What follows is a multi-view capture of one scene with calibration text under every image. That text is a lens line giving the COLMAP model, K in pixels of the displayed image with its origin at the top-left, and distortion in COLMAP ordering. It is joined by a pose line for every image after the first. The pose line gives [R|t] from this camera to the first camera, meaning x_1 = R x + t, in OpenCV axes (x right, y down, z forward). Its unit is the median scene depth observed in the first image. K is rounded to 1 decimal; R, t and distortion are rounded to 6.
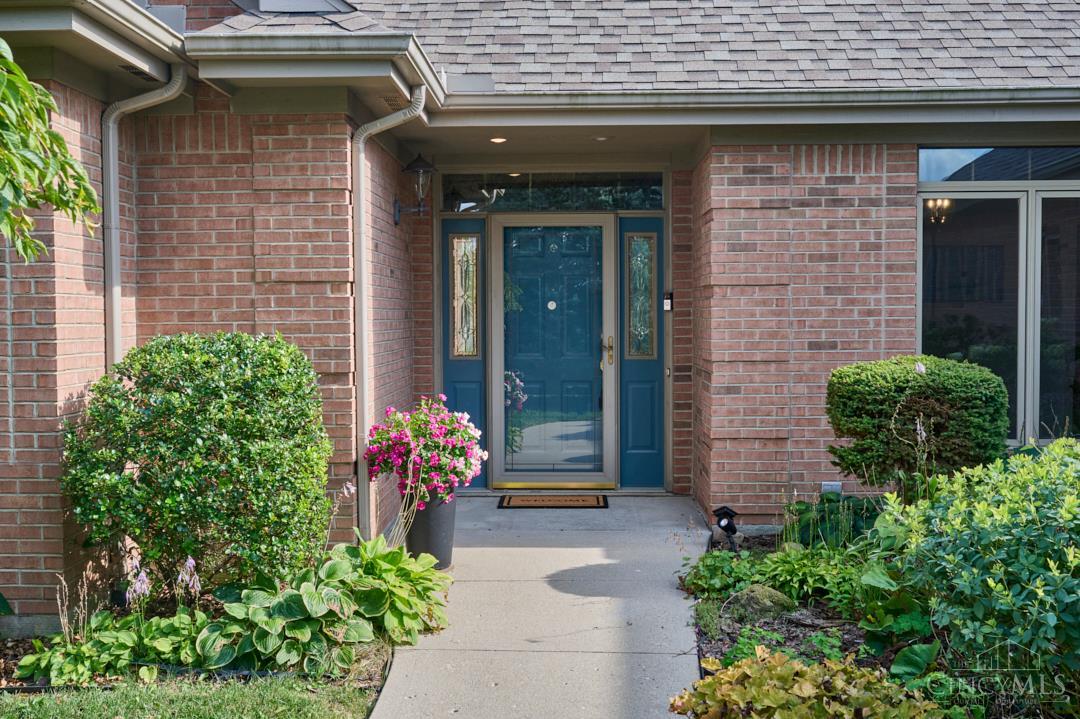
lens RADIAL K [[1115.6, 0, 539.2], [0, 1115.6, 346.6], [0, 0, 1]] dist [-0.009538, 0.015624]
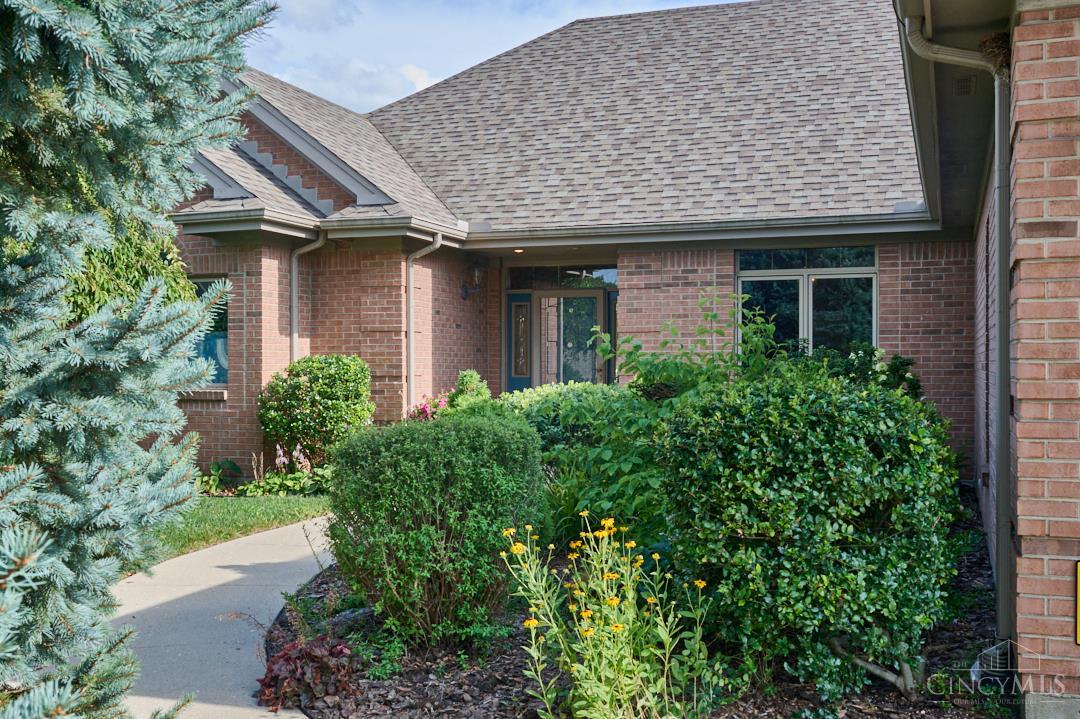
lens RADIAL K [[1118.9, 0, 540.0], [0, 1118.9, 359.5], [0, 0, 1]] dist [-0.010478, -0.001316]
pose [[0.948742, 0.003994, -0.316025, 0.715585], [-0.013990, 0.999471, -0.029367, 0.050382], [0.315741, 0.032283, 0.948296, -0.858181]]
